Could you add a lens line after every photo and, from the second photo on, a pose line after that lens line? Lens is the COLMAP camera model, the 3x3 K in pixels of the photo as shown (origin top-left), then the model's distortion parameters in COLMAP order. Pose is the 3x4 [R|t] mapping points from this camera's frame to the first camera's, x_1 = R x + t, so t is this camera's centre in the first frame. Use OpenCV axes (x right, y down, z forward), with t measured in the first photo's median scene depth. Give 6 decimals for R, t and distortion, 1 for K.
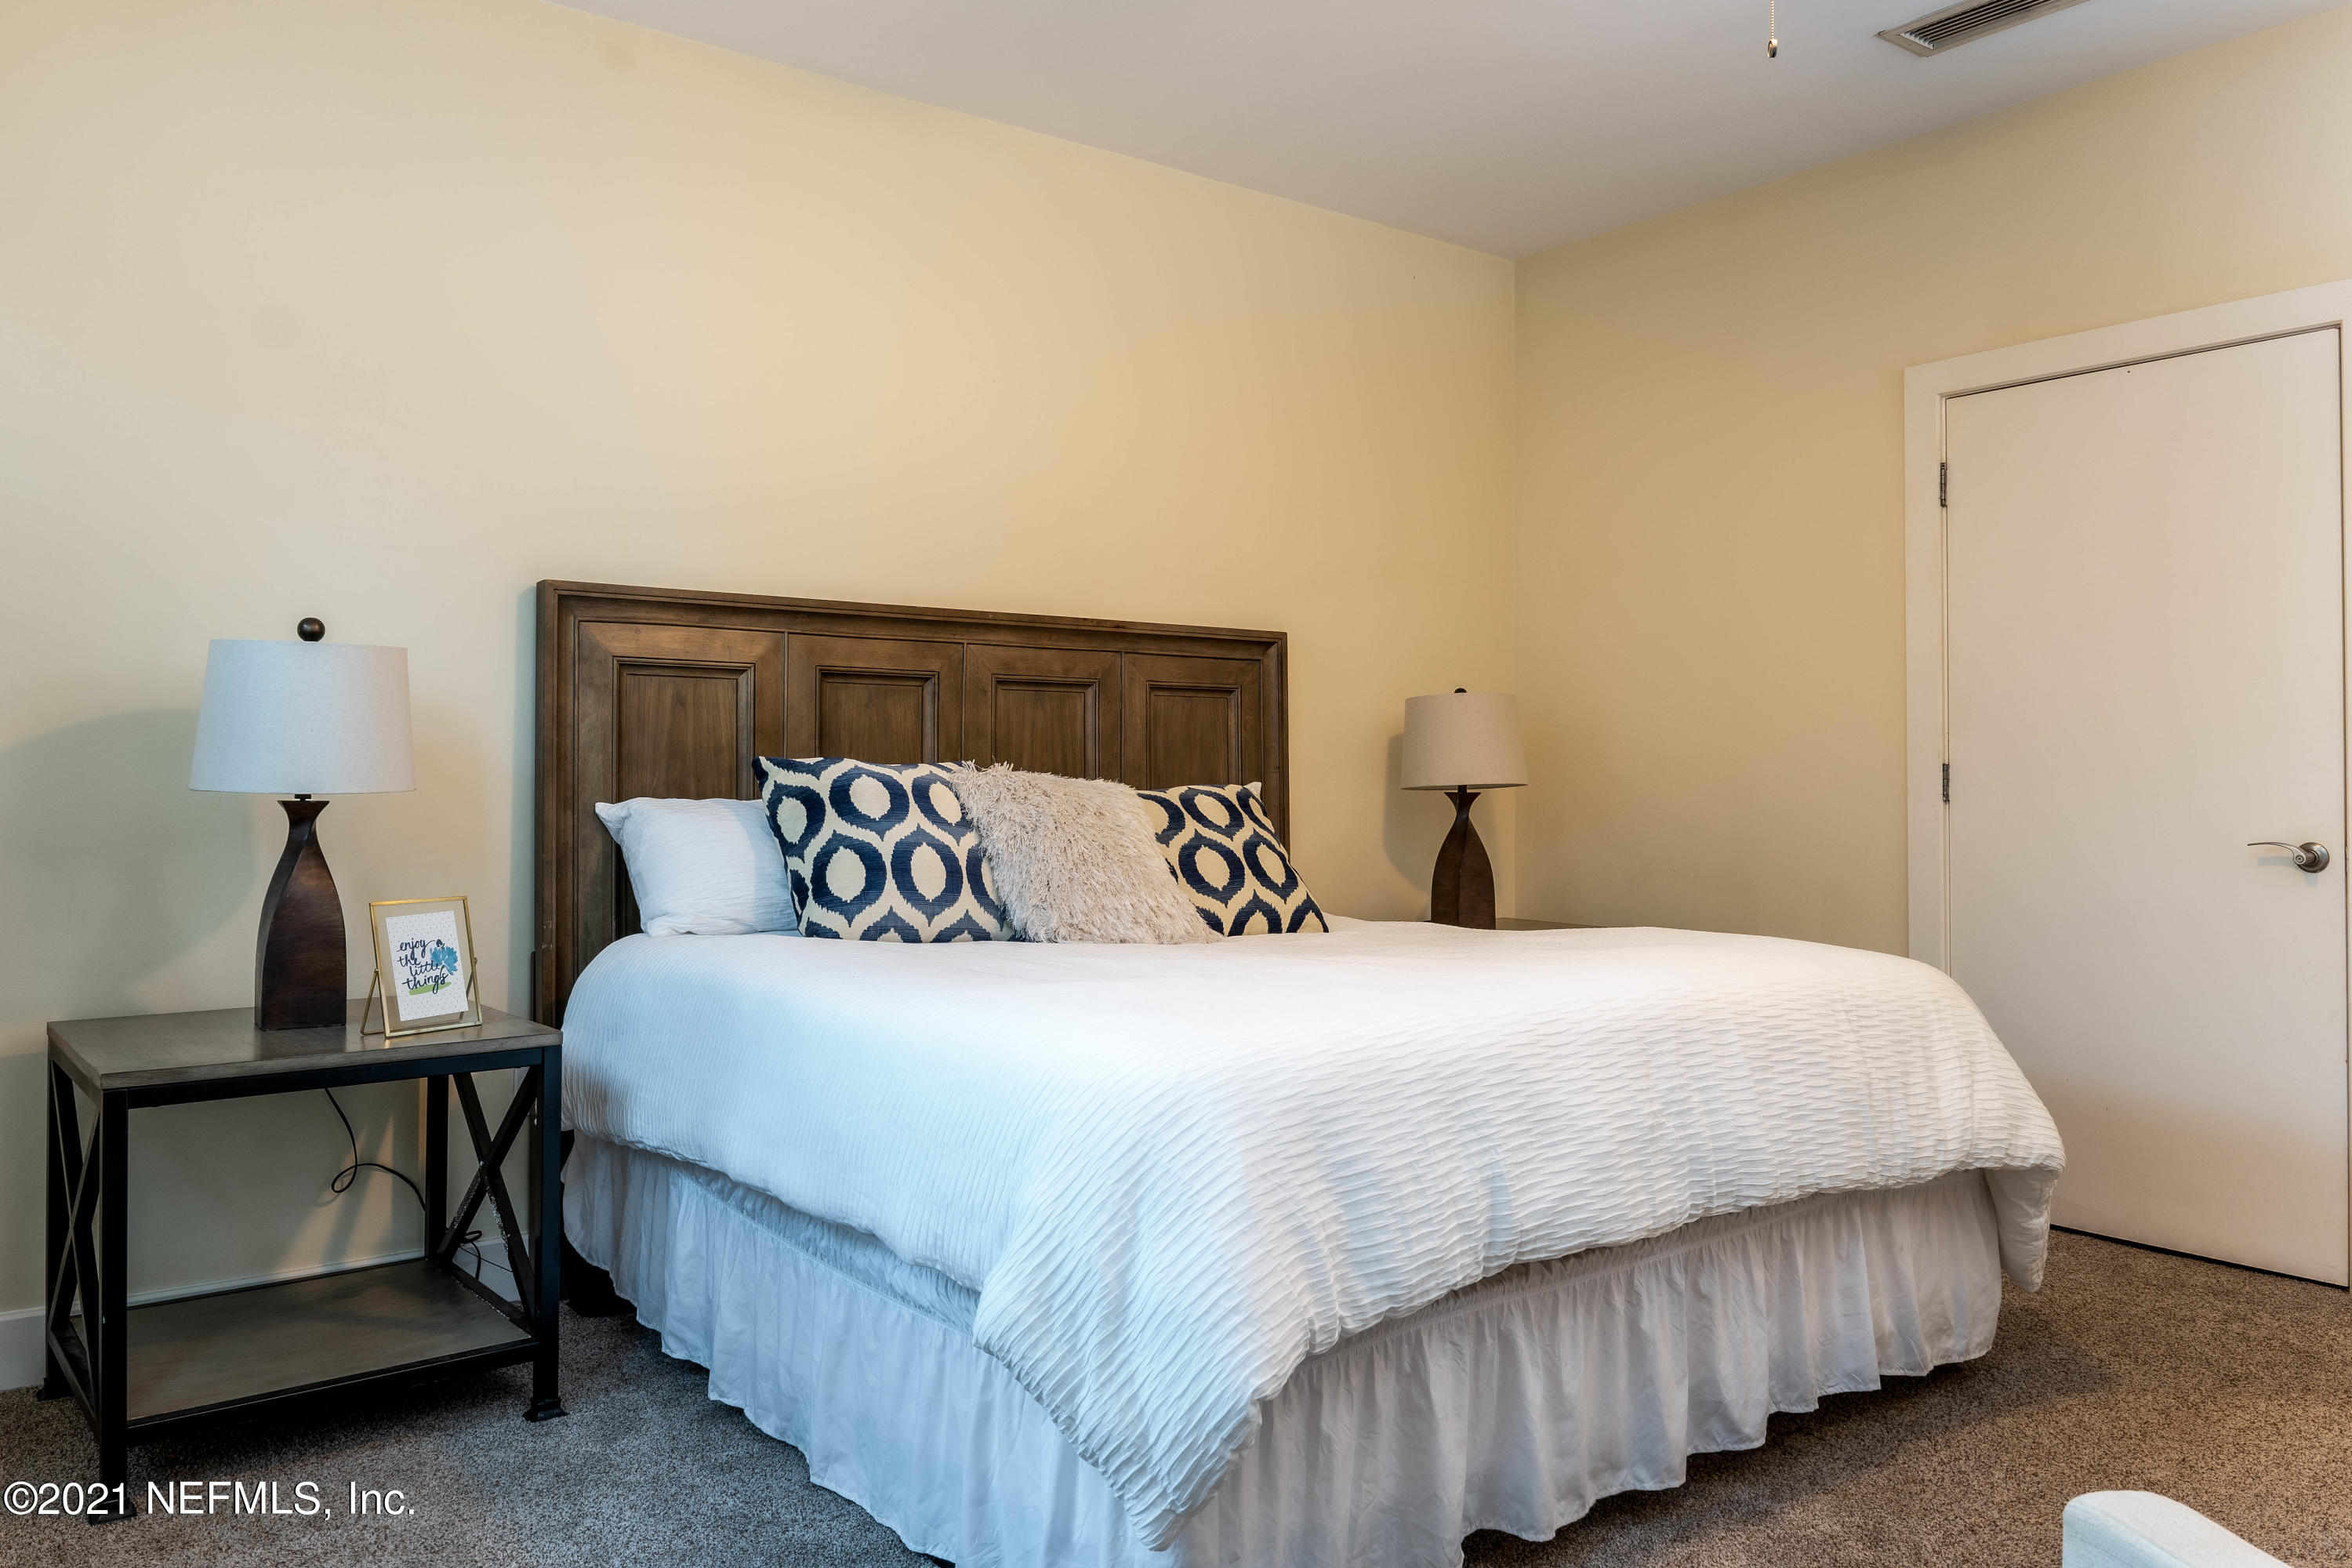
lens RADIAL K [[1700.5, 0, 1184.3], [0, 1700.5, 785.3], [0, 0, 1]] dist [0.002433, 0.002933]
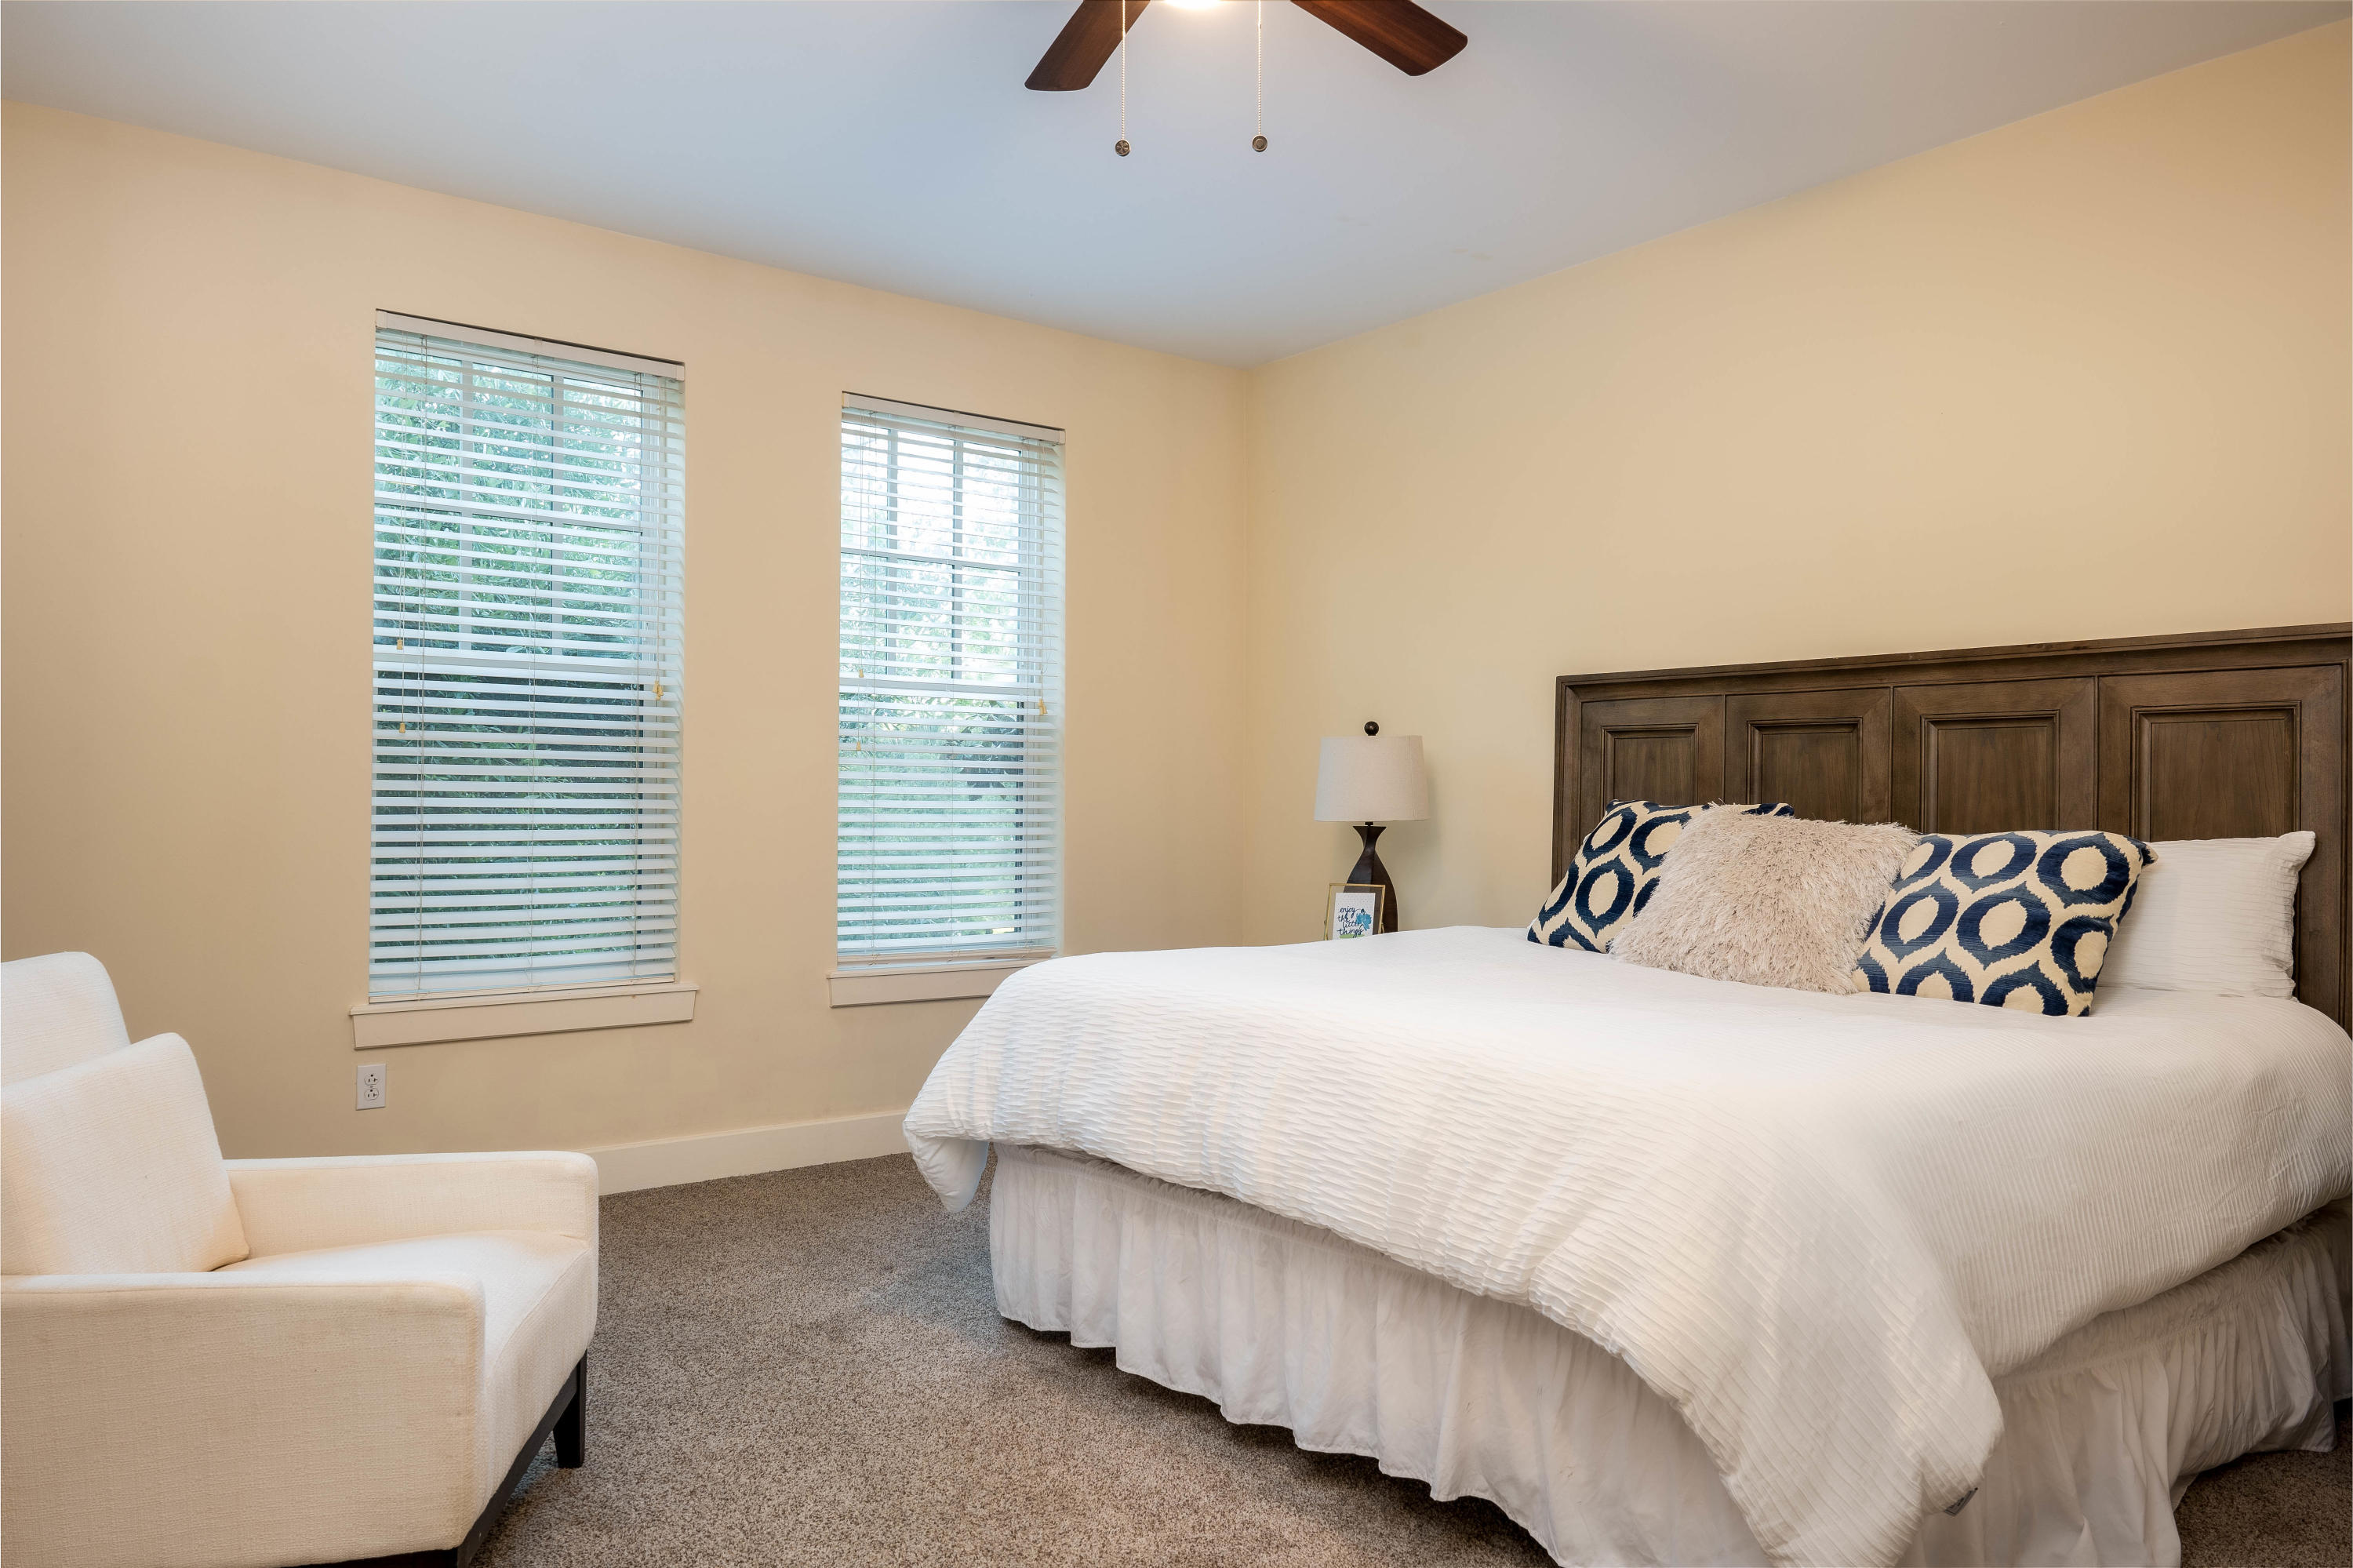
lens RADIAL K [[1630.1, 0, 1173.5], [0, 1630.1, 800.9], [0, 0, 1]] dist [0.003885, 0.007945]
pose [[0.008961, -0.003943, -0.999952, 0.985852], [-0.014981, 0.999879, -0.004077, -0.006104], [0.999848, 0.015017, 0.008900, 0.661719]]
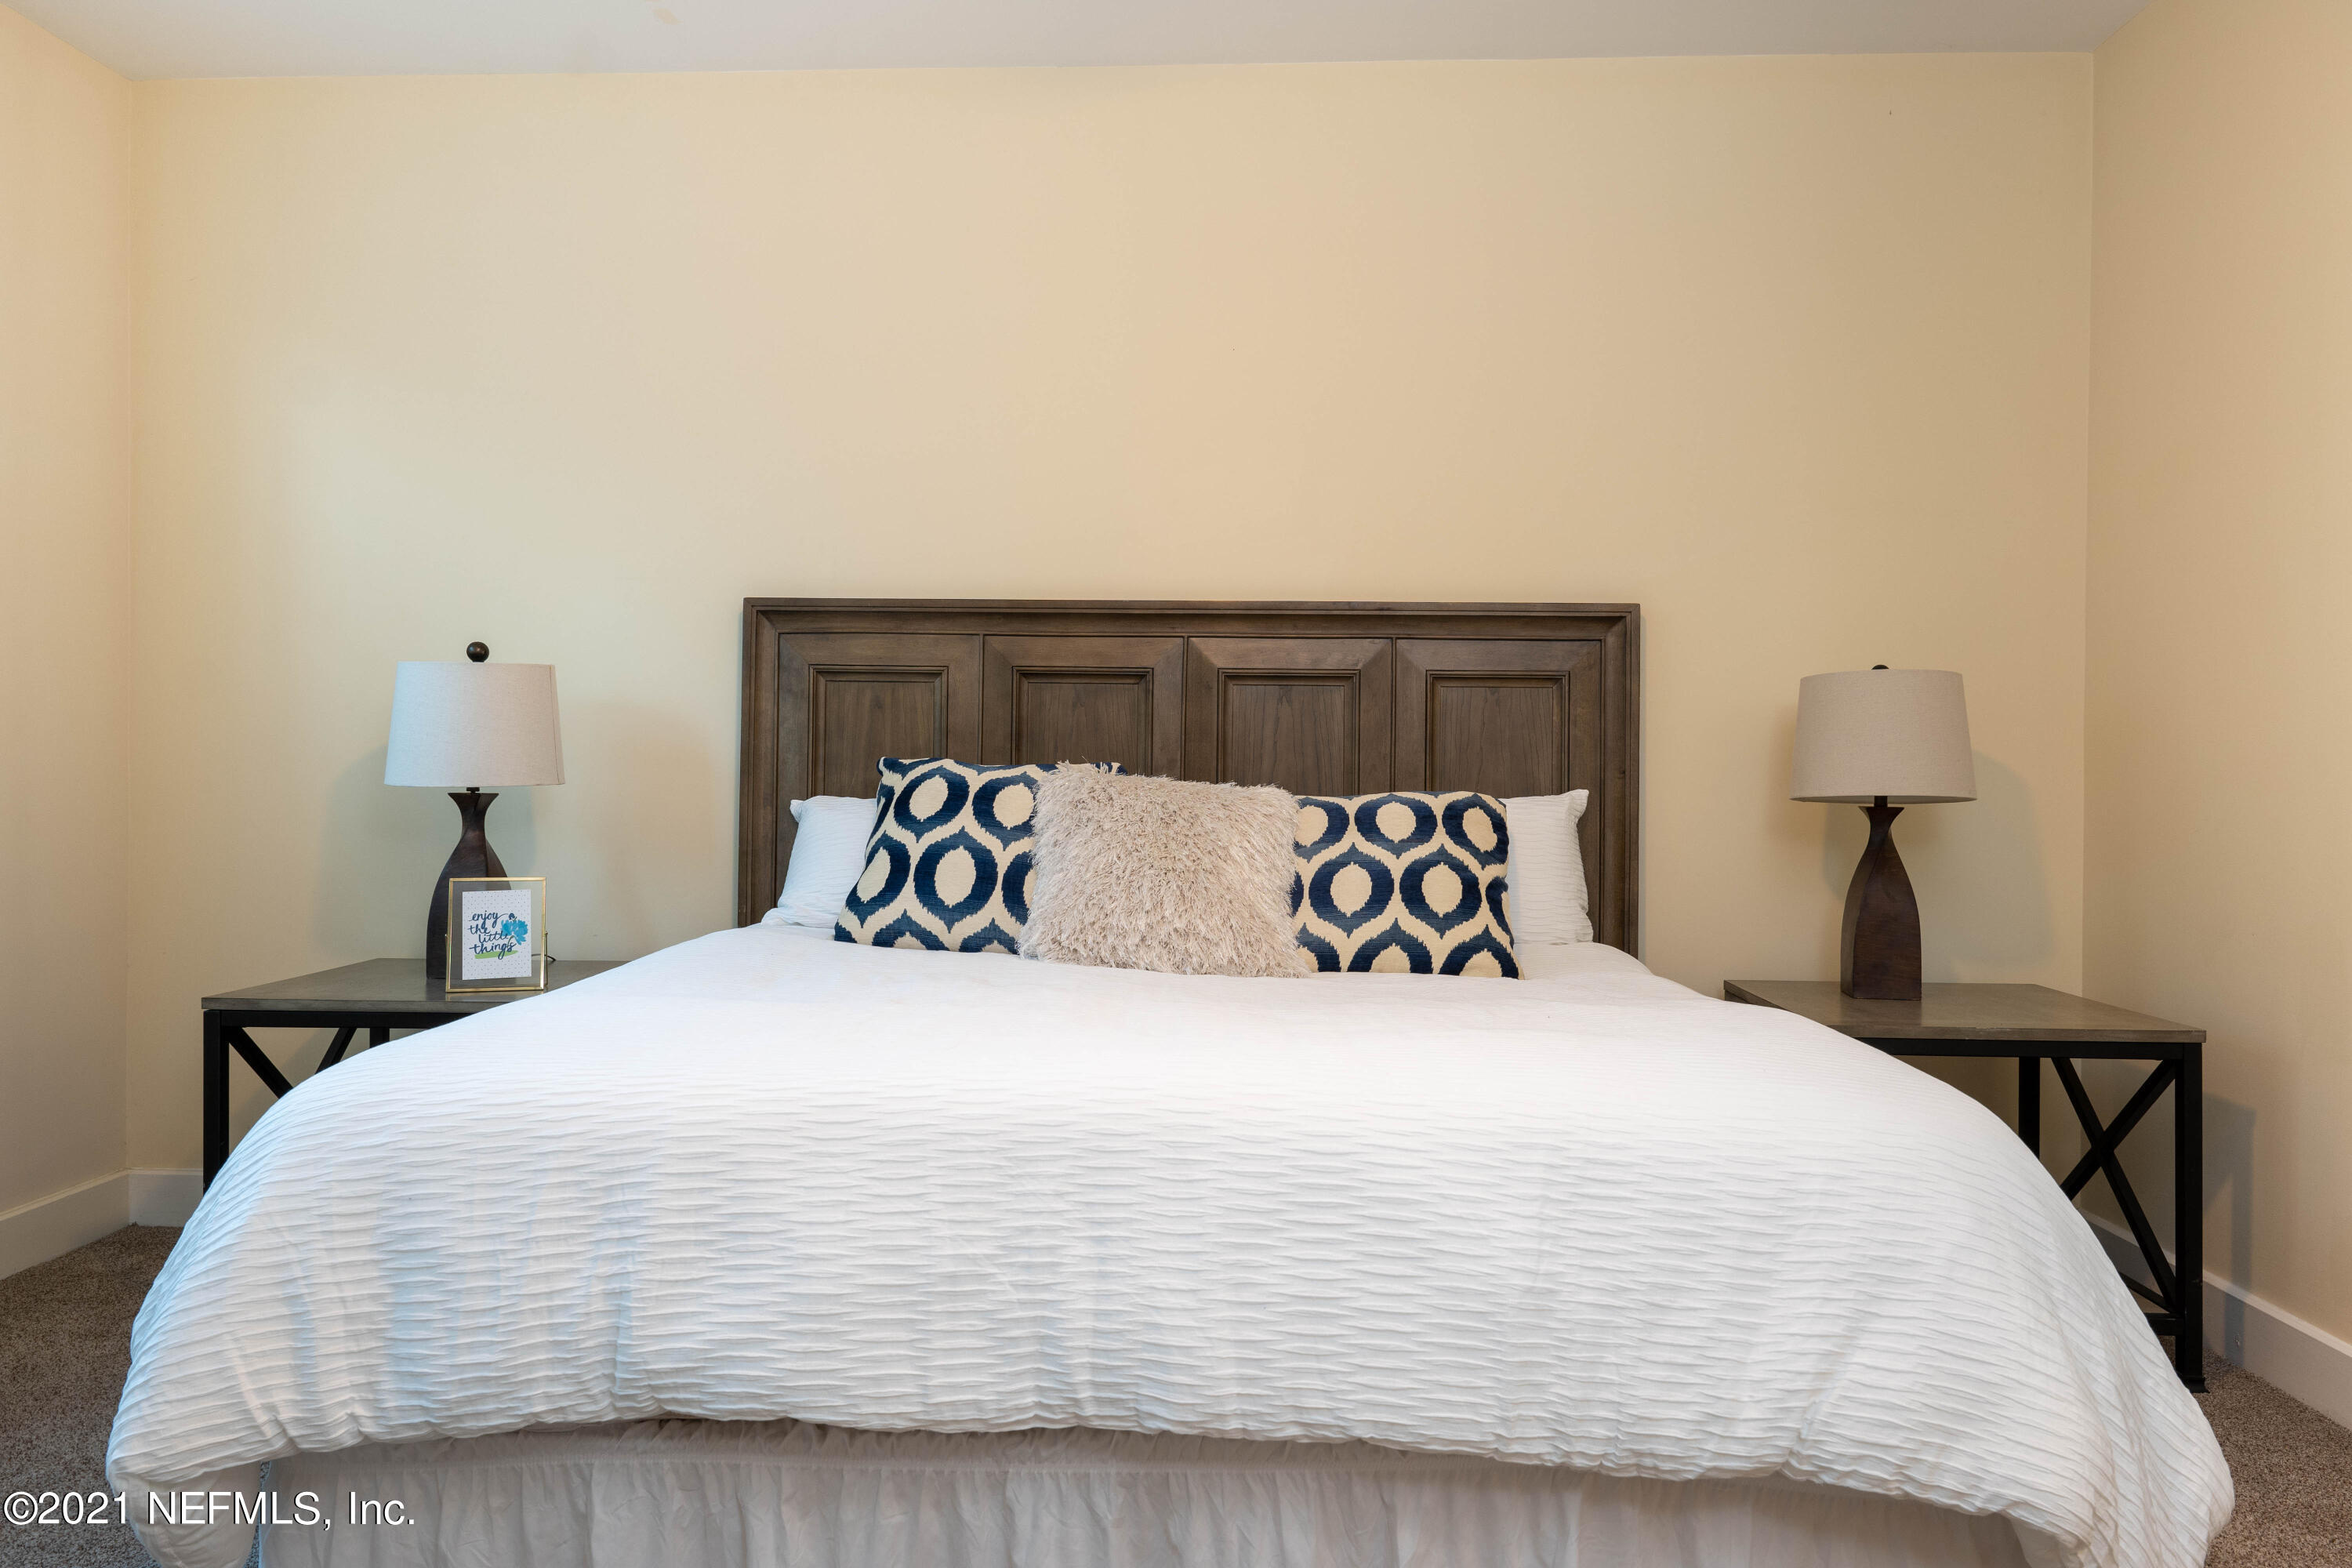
lens RADIAL K [[1629.3, 0, 1173.0], [0, 1629.3, 800.9], [0, 0, 1]] dist [0.003885, 0.007945]
pose [[0.765713, 0.015950, -0.642985, 0.520363], [-0.012127, 0.999873, 0.010362, -0.002837], [0.643068, -0.000136, 0.765809, 0.362926]]
